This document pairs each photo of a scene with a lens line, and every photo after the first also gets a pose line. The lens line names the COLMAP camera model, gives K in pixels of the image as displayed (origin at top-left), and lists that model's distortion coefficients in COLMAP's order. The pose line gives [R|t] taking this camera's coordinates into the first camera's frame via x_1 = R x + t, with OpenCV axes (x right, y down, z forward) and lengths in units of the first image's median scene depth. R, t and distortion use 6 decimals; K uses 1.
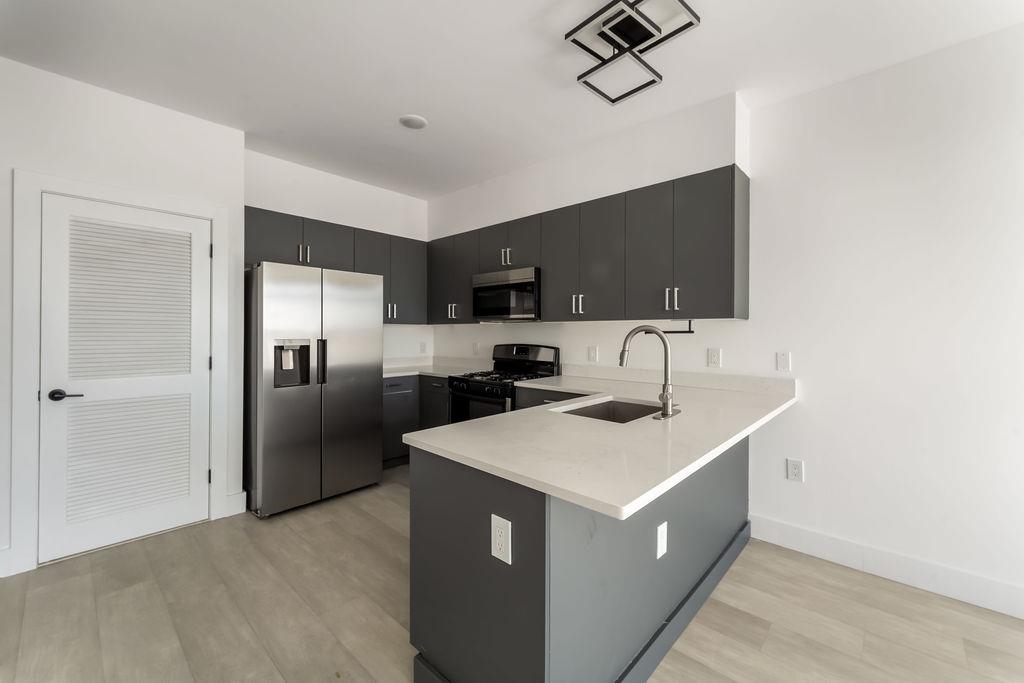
lens RADIAL K [[412.6, 0, 513.1], [0, 412.6, 329.4], [0, 0, 1]] dist [0.004028, -0.000311]
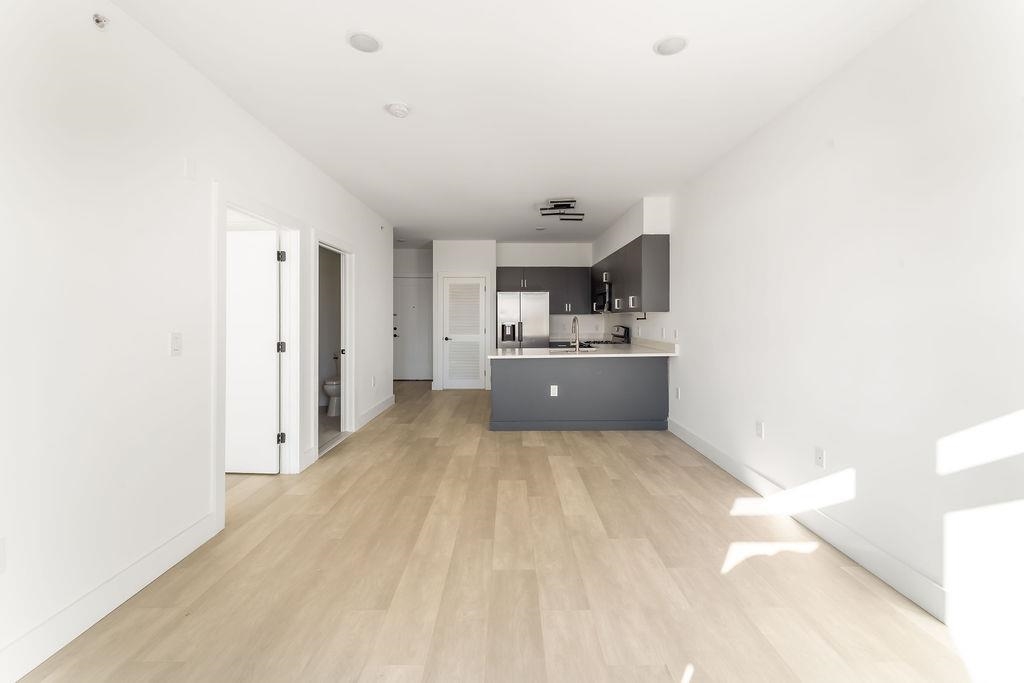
lens RADIAL K [[412.6, 0, 513.1], [0, 412.6, 329.4], [0, 0, 1]] dist [0.004028, -0.000311]
pose [[0.690297, 0.014950, -0.723372, 1.379364], [0.010850, 0.999460, 0.031010, -0.009146], [0.723445, -0.029254, 0.689762, -0.730178]]
